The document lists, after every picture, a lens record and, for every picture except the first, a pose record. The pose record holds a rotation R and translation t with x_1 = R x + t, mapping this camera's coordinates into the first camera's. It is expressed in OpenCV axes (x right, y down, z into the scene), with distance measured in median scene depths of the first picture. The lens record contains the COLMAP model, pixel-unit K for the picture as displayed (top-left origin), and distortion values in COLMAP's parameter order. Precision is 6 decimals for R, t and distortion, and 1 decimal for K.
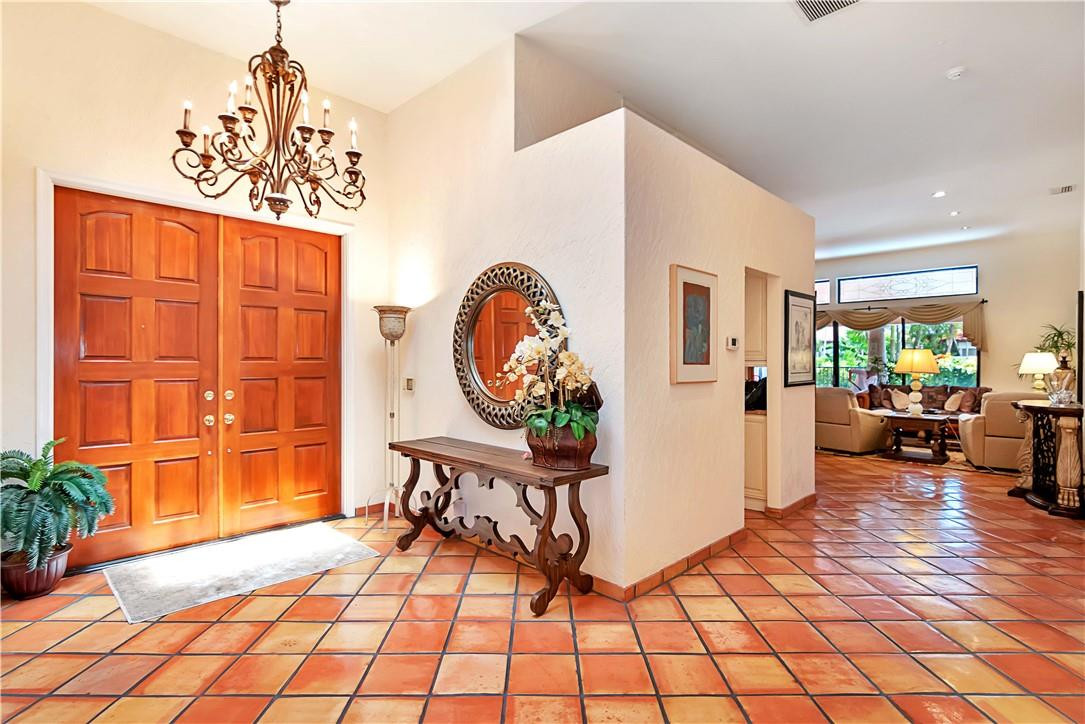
lens RADIAL K [[541.9, 0, 534.6], [0, 541.9, 362.6], [0, 0, 1]] dist [-0.011881, -0.000759]
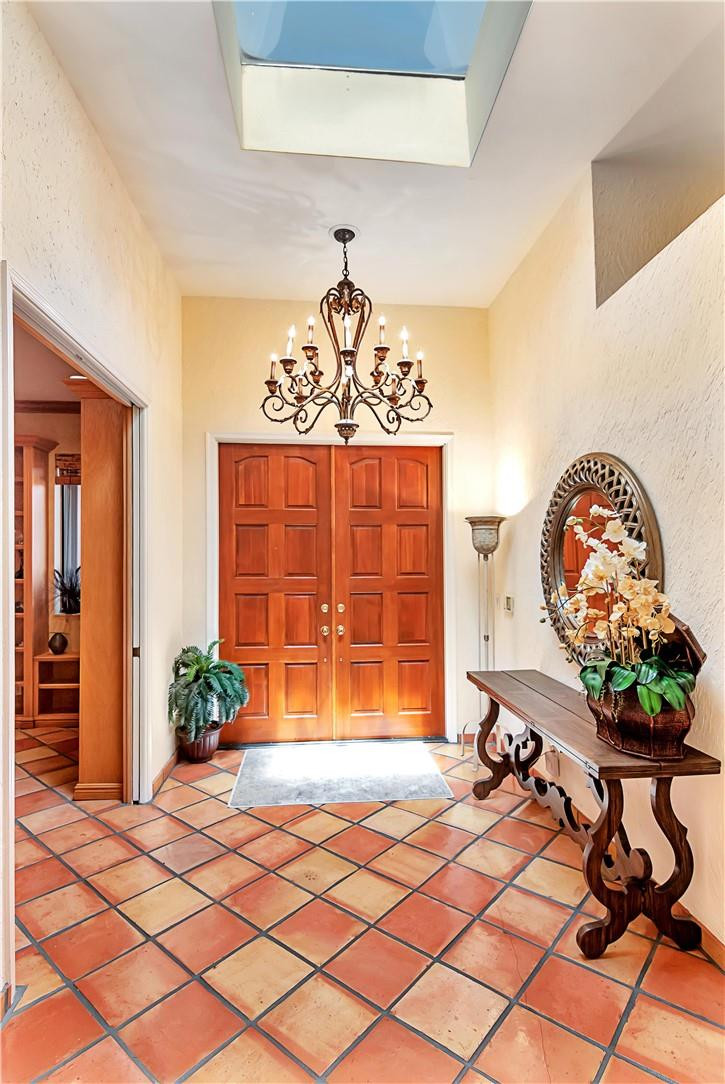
lens RADIAL K [[541.4, 0, 362.1], [0, 541.4, 539.7], [0, 0, 1]] dist [-0.011881, -0.000759]
pose [[0.759075, -0.033747, -0.650128, 0.203745], [0.009911, 0.999139, -0.040291, -0.037597], [0.650928, 0.024140, 0.758756, 0.224334]]
